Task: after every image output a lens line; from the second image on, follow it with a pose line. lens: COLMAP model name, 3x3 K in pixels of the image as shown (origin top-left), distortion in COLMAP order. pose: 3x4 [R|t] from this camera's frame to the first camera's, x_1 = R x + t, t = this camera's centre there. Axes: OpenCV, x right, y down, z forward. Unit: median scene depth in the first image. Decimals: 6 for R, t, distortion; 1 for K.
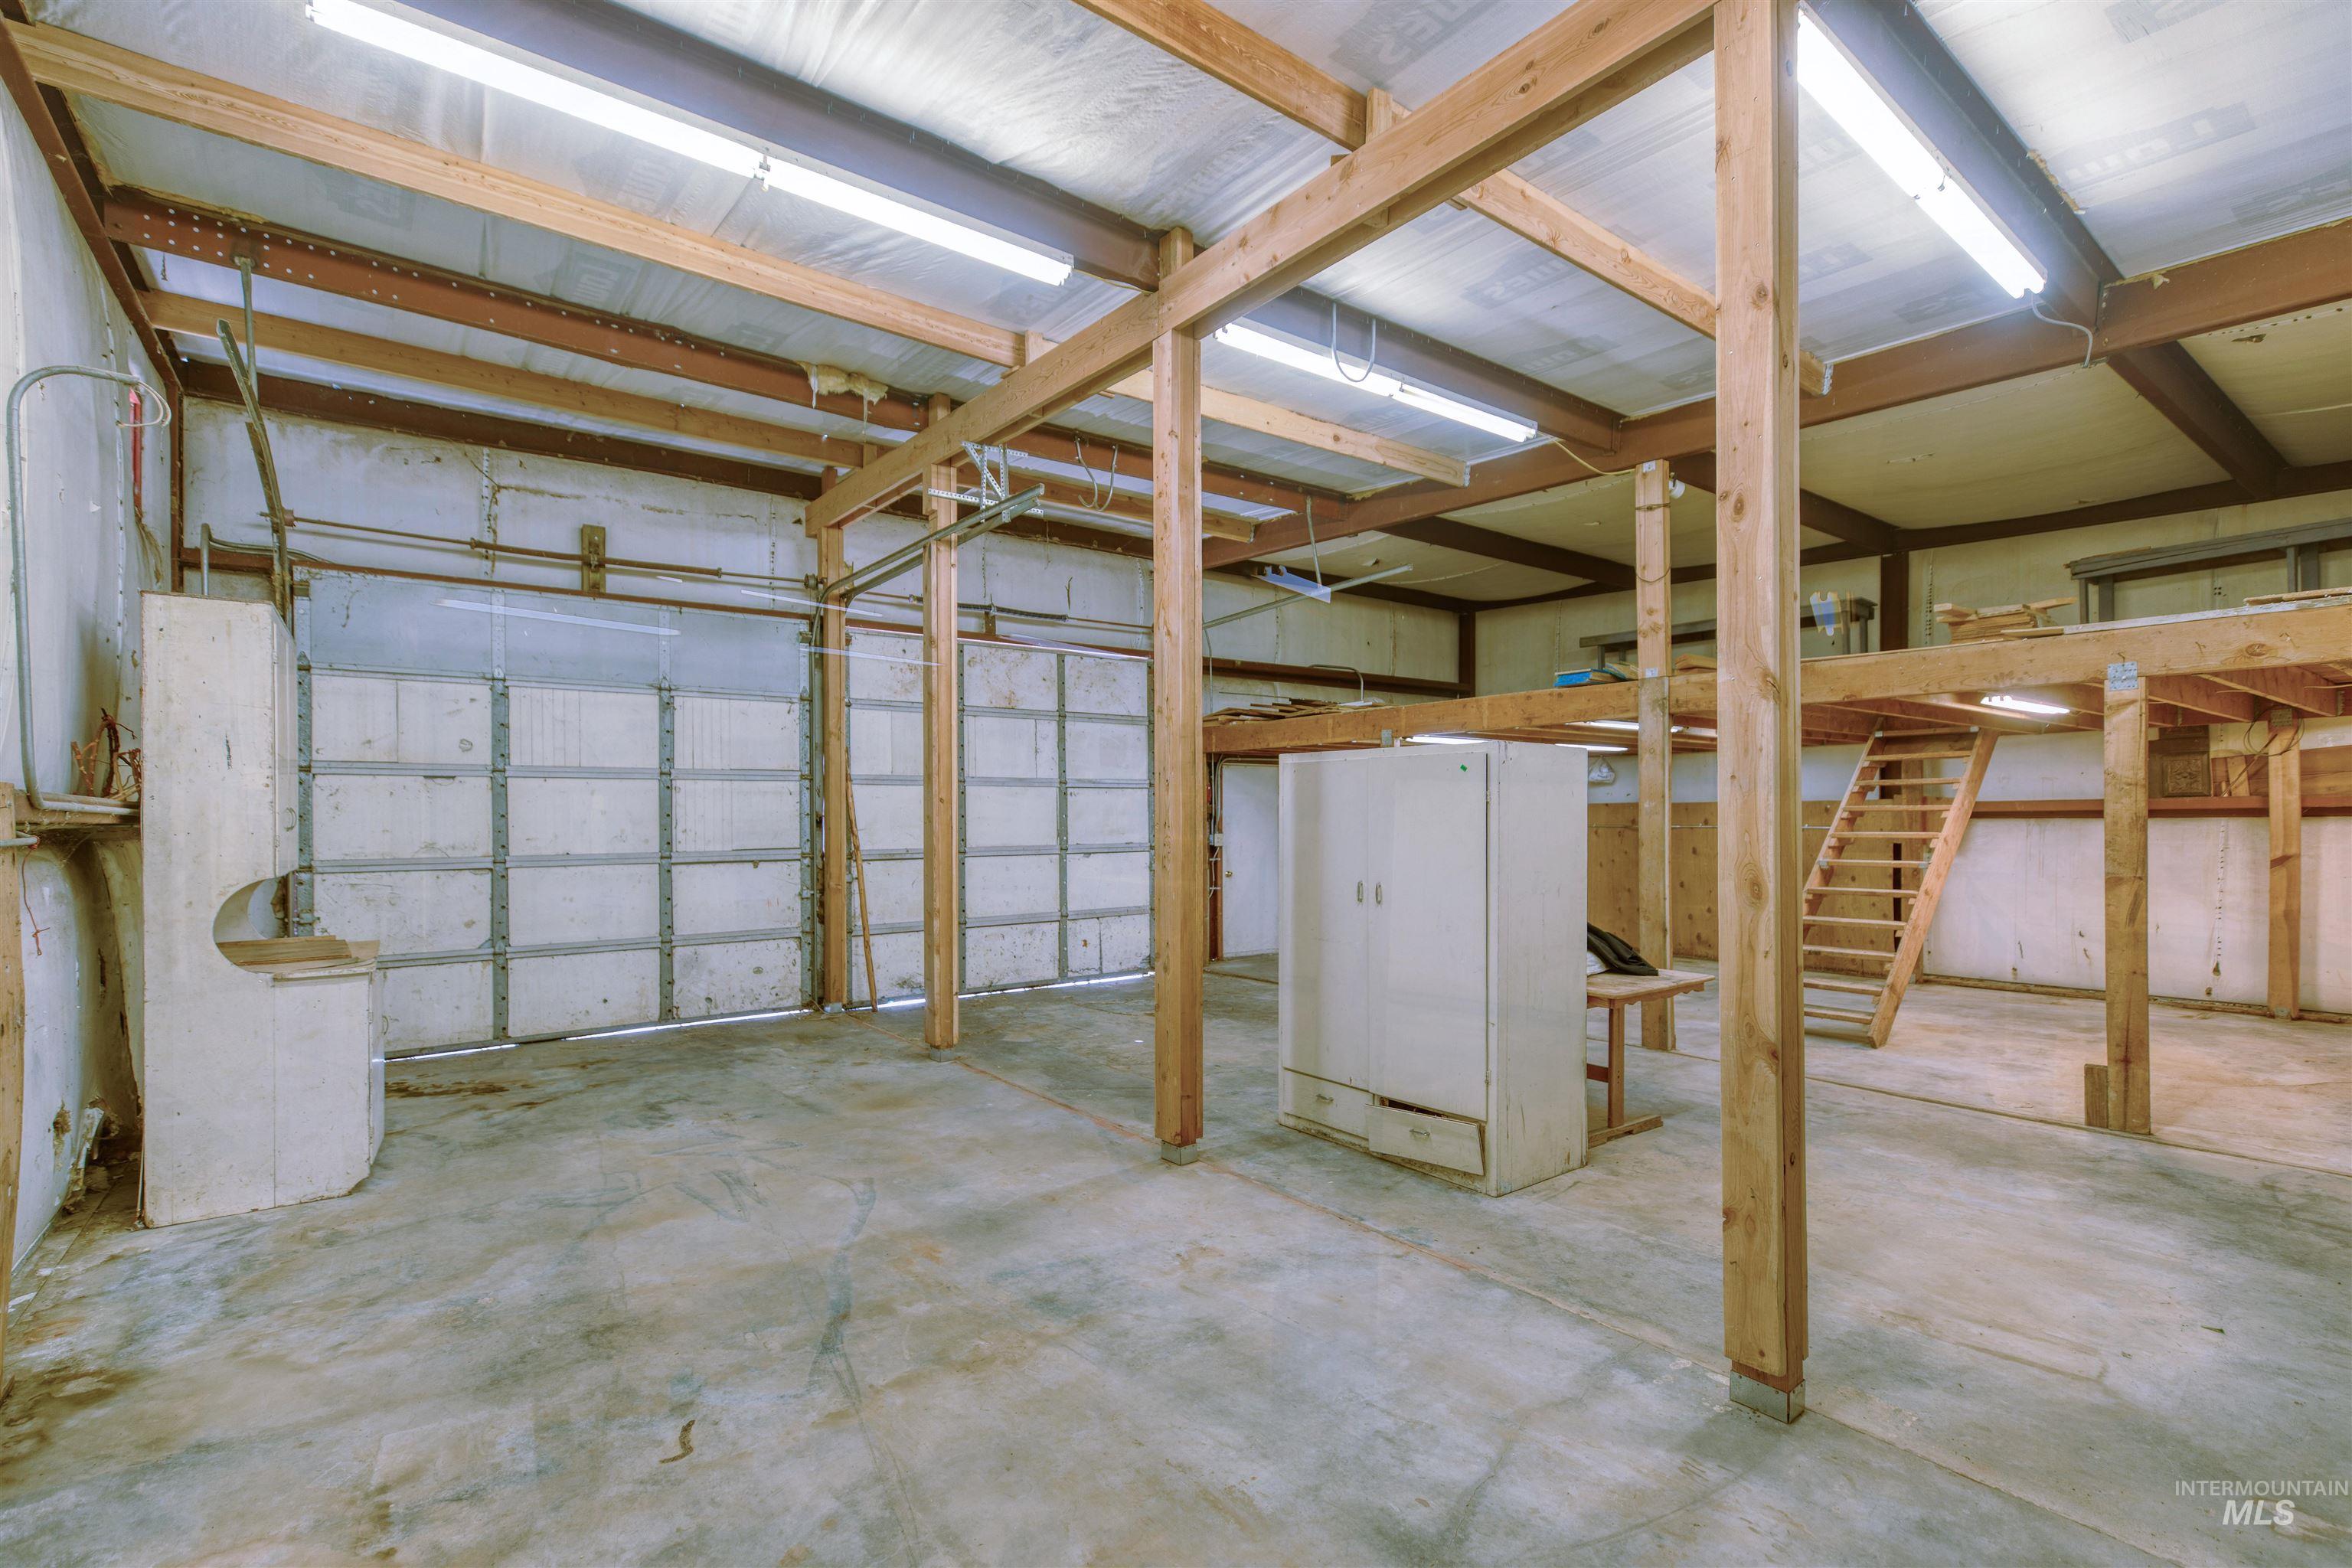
lens RADIAL K [[1079.3, 0, 1177.2], [0, 1079.3, 815.9], [0, 0, 1]] dist [0.000121, -0.001099]
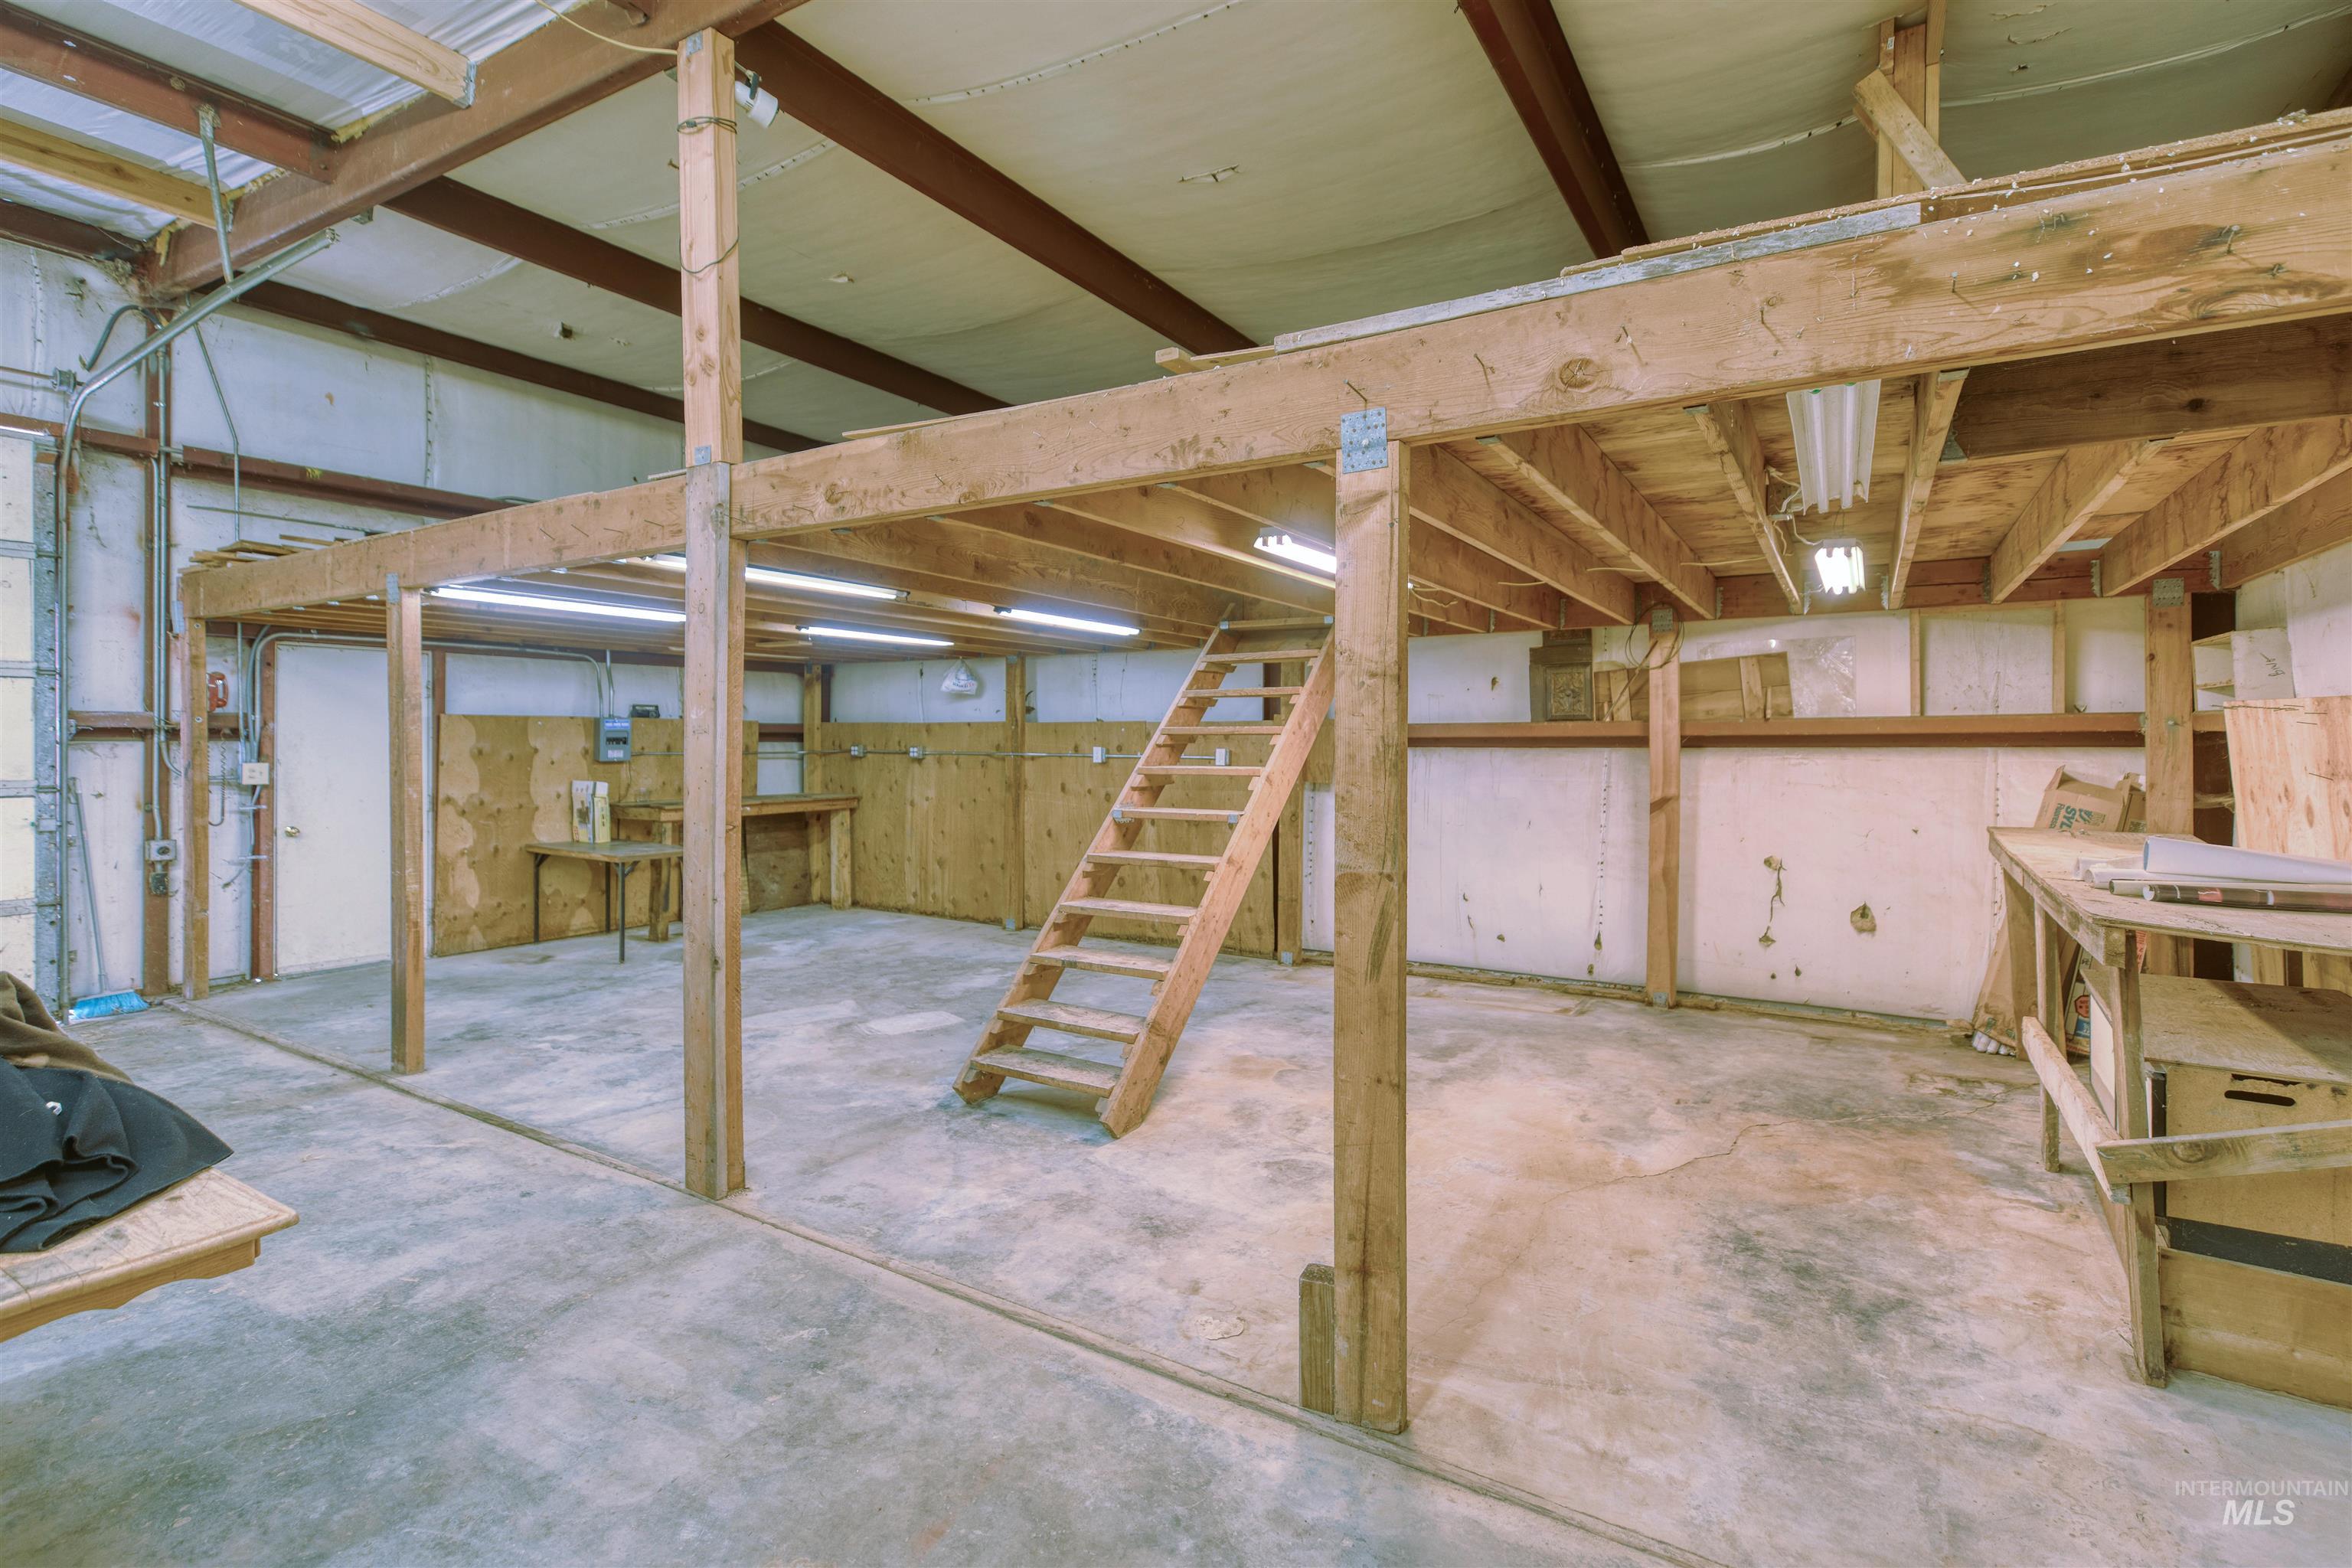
lens RADIAL K [[1079.3, 0, 1219.6], [0, 1079.3, 736.4], [0, 0, 1]] dist [0.000121, -0.001099]
pose [[0.925011, 0.011715, 0.379761, 0.431227], [-0.010549, 0.999931, -0.005150, 0.000088], [-0.379795, 0.000757, 0.925070, 0.398342]]
